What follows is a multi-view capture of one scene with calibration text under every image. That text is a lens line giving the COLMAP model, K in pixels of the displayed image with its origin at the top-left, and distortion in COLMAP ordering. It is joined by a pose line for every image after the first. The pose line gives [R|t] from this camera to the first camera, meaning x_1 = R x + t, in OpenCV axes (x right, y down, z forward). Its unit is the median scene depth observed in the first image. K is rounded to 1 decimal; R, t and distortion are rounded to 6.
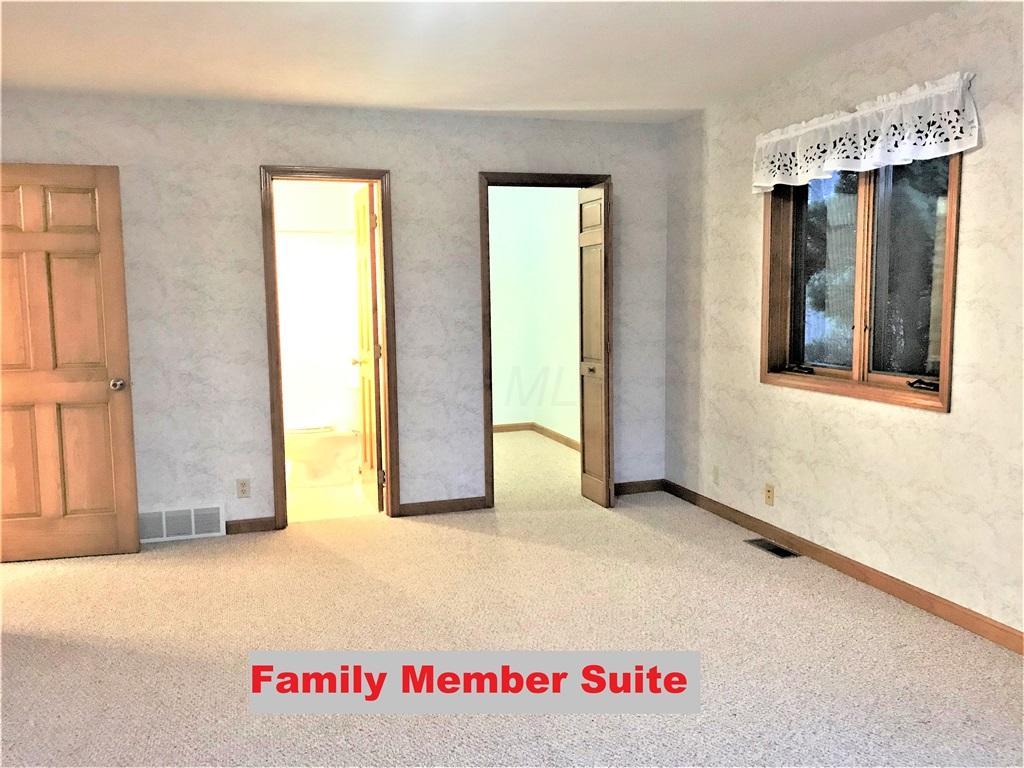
lens RADIAL K [[848.5, 0, 513.0], [0, 848.5, 382.0], [0, 0, 1]] dist [0.053292, -0.015101]
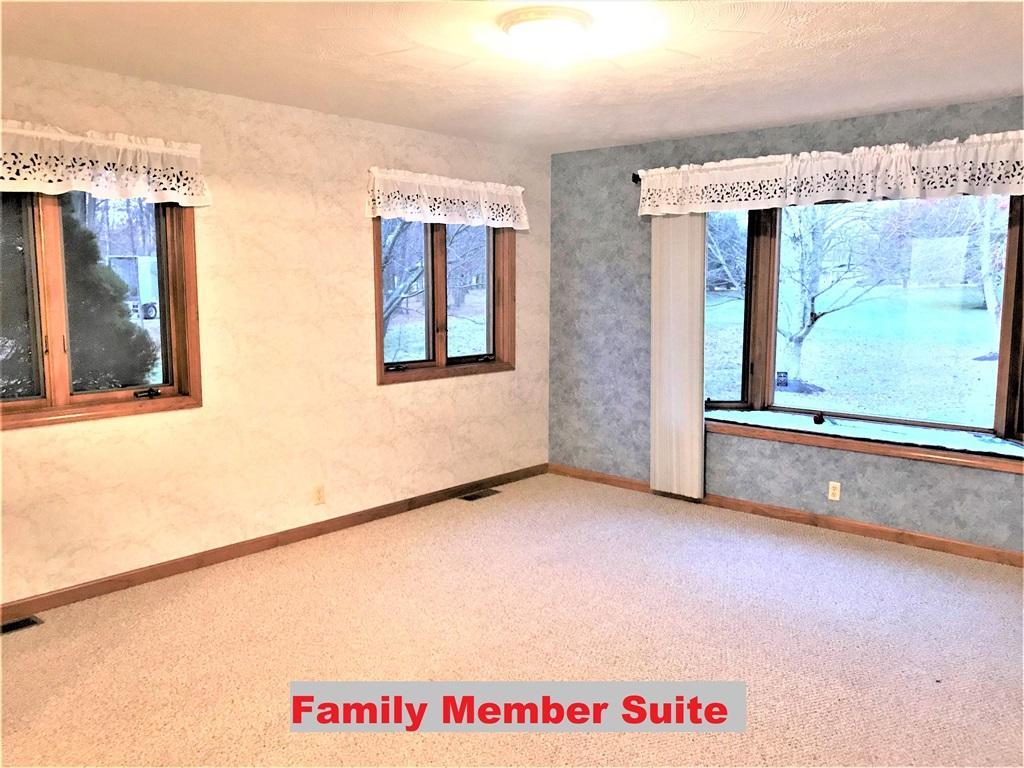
lens RADIAL K [[848.5, 0, 513.1], [0, 848.5, 388.5], [0, 0, 1]] dist [0.053292, -0.015101]
pose [[-0.503837, -0.103193, 0.857612, -0.743099], [0.096842, 0.979831, 0.174792, -0.152918], [-0.858353, 0.171120, -0.483682, 1.102581]]
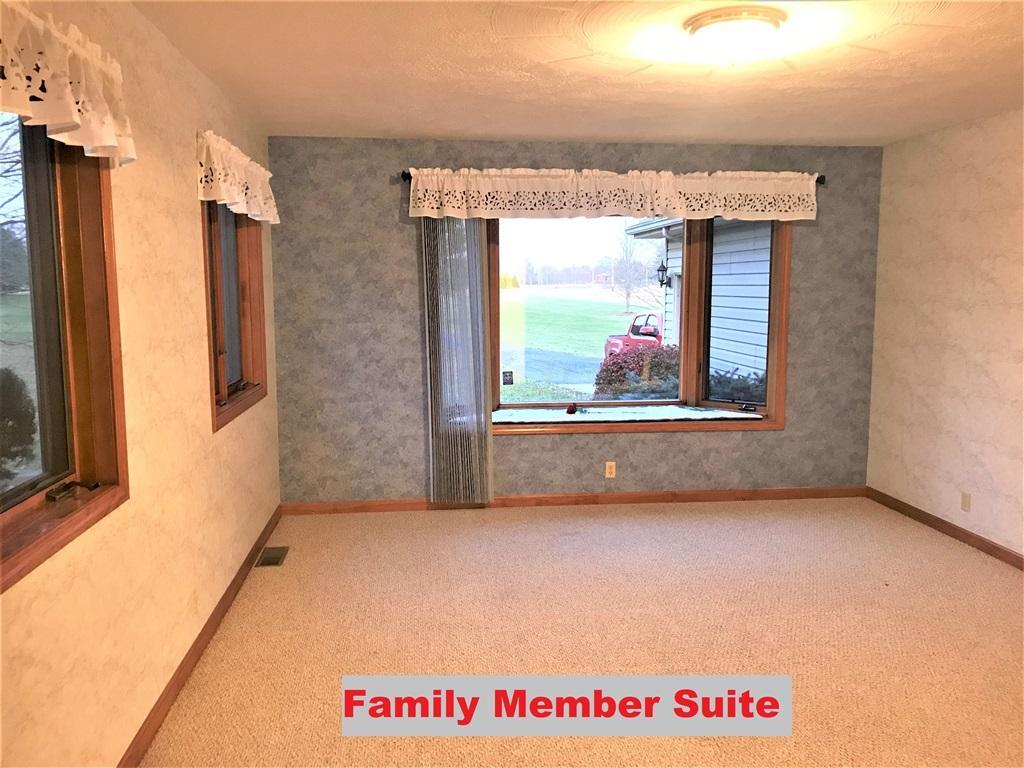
lens RADIAL K [[848.5, 0, 512.7], [0, 848.5, 379.8], [0, 0, 1]] dist [0.053292, -0.015101]
pose [[-0.979476, -0.010807, 0.201269, 0.009498], [0.034184, 0.975189, 0.218718, -0.205805], [-0.198639, 0.221109, -0.954805, 1.495249]]
